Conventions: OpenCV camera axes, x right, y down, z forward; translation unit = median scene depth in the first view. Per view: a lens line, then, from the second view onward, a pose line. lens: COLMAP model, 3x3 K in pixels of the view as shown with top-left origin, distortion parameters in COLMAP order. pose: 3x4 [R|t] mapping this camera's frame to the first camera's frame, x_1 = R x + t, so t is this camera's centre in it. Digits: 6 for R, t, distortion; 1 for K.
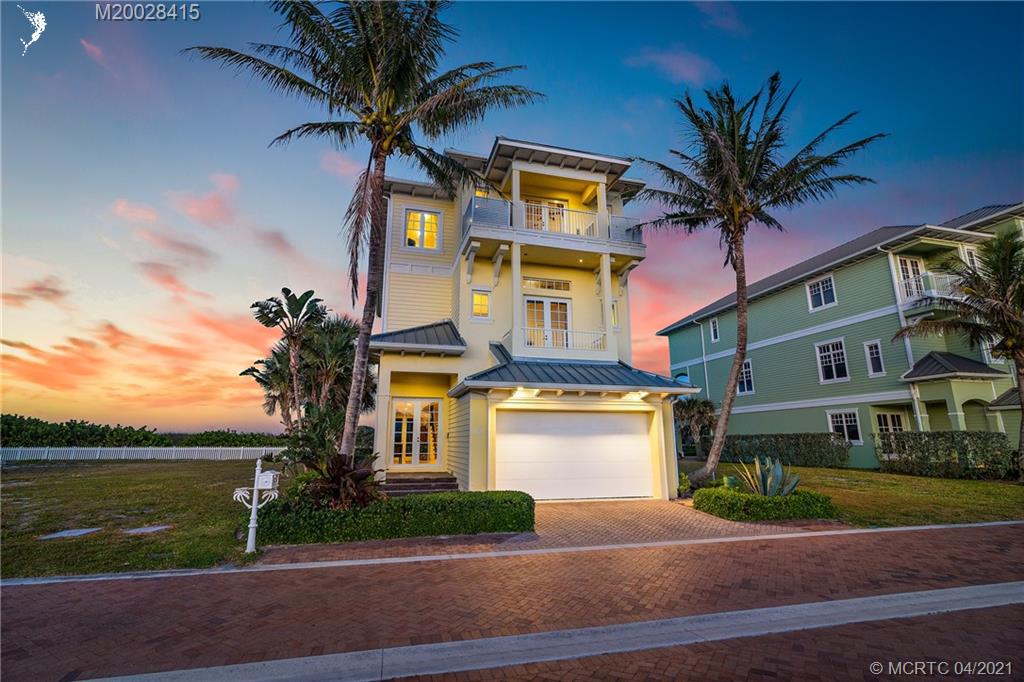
lens RADIAL K [[475.6, 0, 512.0], [0, 475.6, 341.0], [0, 0, 1]] dist [0.000454, 0.000467]
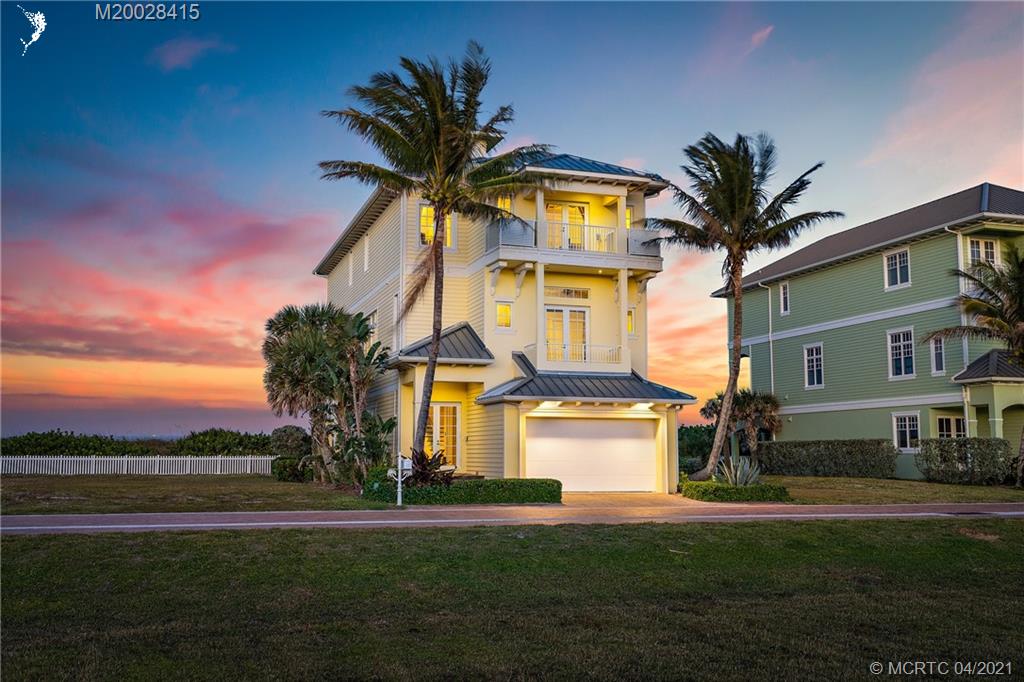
lens RADIAL K [[1024.9, 0, 512.0], [0, 1024.9, 341.0], [0, 0, 1]] dist [0.058129, -0.010650]
pose [[0.998504, 0.010000, 0.053759, -0.154960], [-0.015223, 0.995106, 0.097633, -0.222676], [-0.052519, -0.098305, 0.993769, -1.151367]]
